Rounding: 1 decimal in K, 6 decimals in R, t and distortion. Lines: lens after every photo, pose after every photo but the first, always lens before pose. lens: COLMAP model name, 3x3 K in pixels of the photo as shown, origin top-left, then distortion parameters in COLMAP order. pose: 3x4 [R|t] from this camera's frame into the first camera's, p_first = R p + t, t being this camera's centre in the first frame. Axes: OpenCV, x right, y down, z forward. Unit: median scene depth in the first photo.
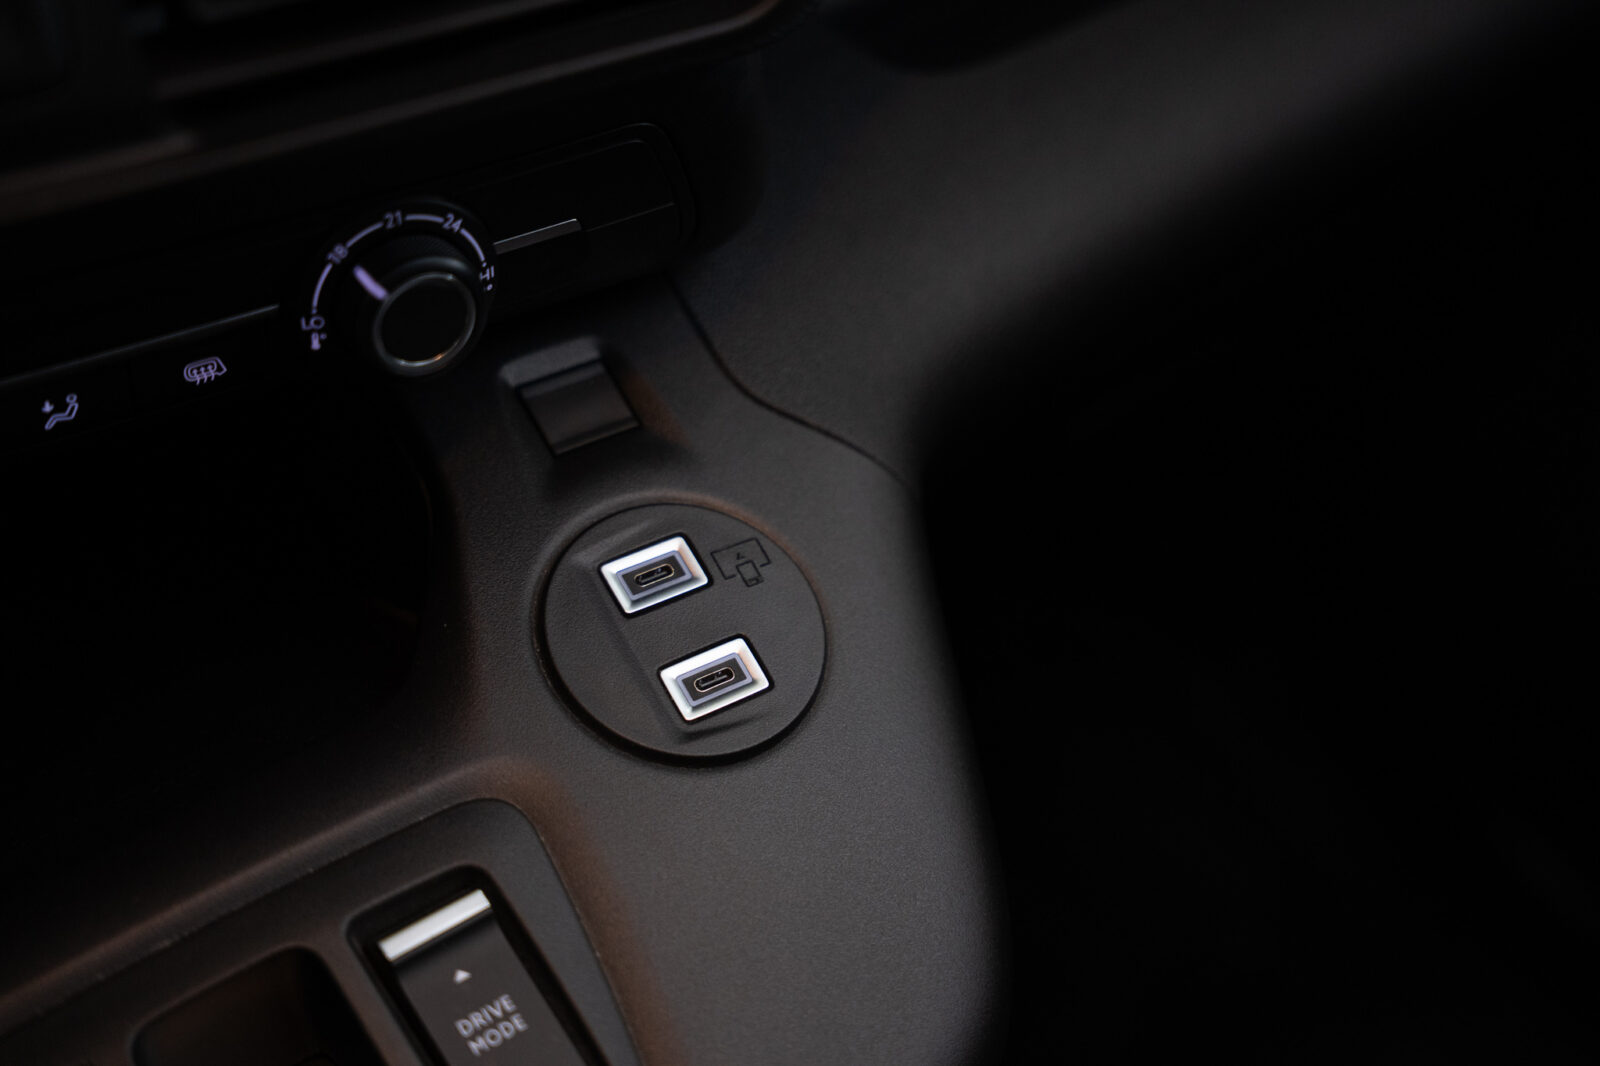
lens RADIAL K [[2423.5, 0, 800.0], [0, 2423.5, 533.0], [0, 0, 1]] dist [0.183567, 0.108623]
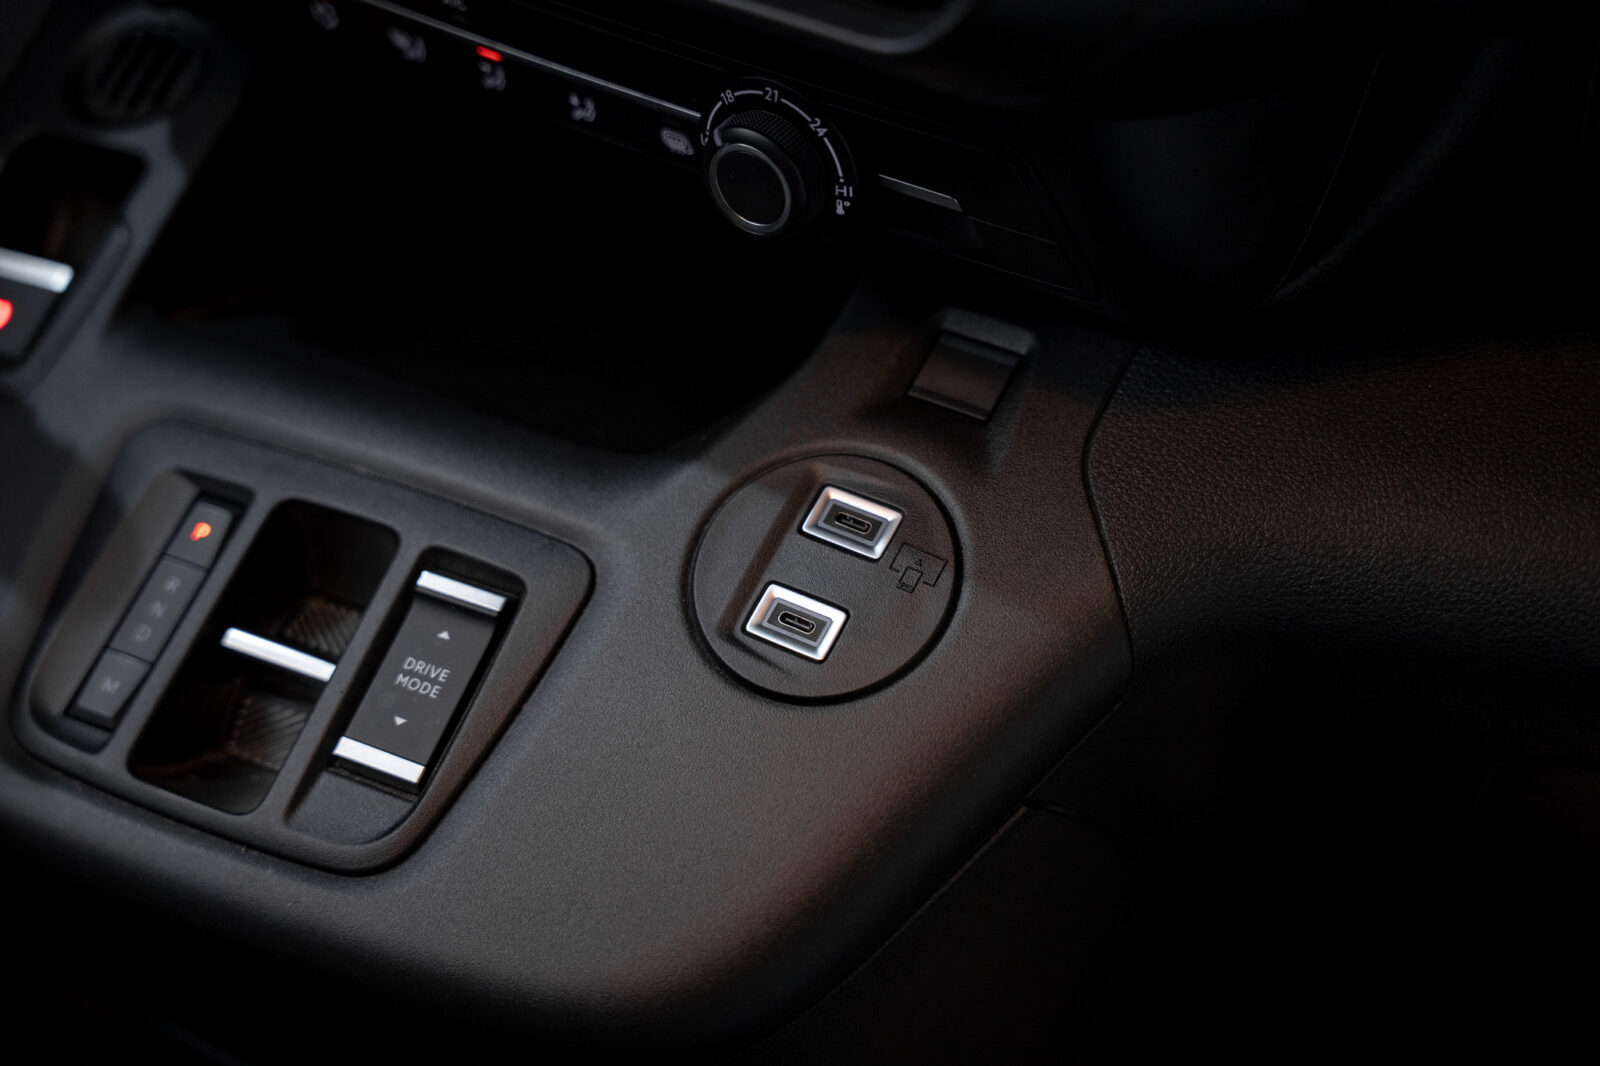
lens RADIAL K [[2198.0, 0, 800.0], [0, 2198.0, 533.0], [0, 0, 1]] dist [0.158336, 0.015053]
pose [[0.435677, 0.581059, -0.687427, 0.637905], [-0.543798, 0.778503, 0.313394, -0.287969], [0.717265, 0.237283, 0.655155, 0.373819]]
